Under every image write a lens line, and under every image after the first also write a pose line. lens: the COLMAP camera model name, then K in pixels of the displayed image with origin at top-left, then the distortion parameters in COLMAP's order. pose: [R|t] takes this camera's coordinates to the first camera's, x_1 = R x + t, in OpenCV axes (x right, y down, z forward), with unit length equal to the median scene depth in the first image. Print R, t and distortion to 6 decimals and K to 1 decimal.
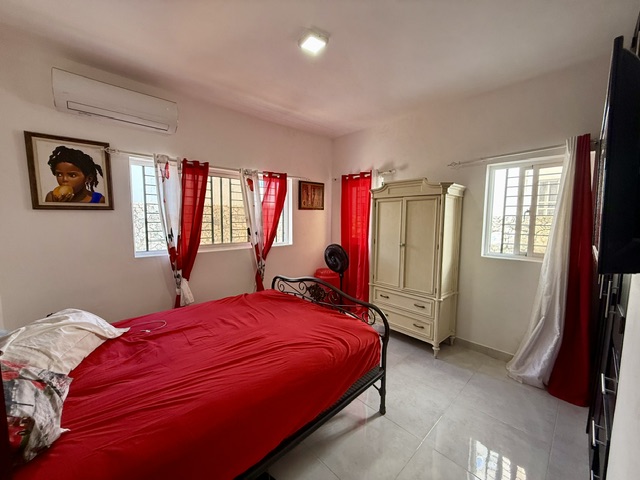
lens RADIAL K [[253.7, 0, 320.2], [0, 253.7, 239.3], [0, 0, 1]] dist [0.001100, 0.000339]
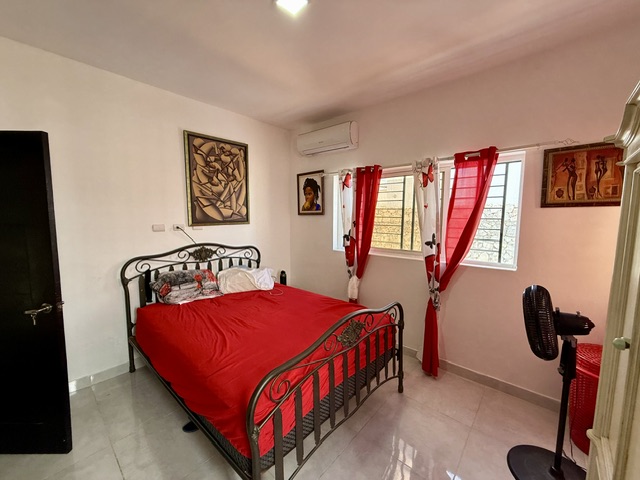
lens RADIAL K [[253.7, 0, 320.2], [0, 253.7, 240.7], [0, 0, 1]] dist [0.001100, 0.000339]
pose [[0.106258, 0.084814, -0.990715, 0.634278], [-0.094674, 0.992692, 0.074829, -0.074888], [0.989821, 0.085844, 0.113511, 0.823524]]
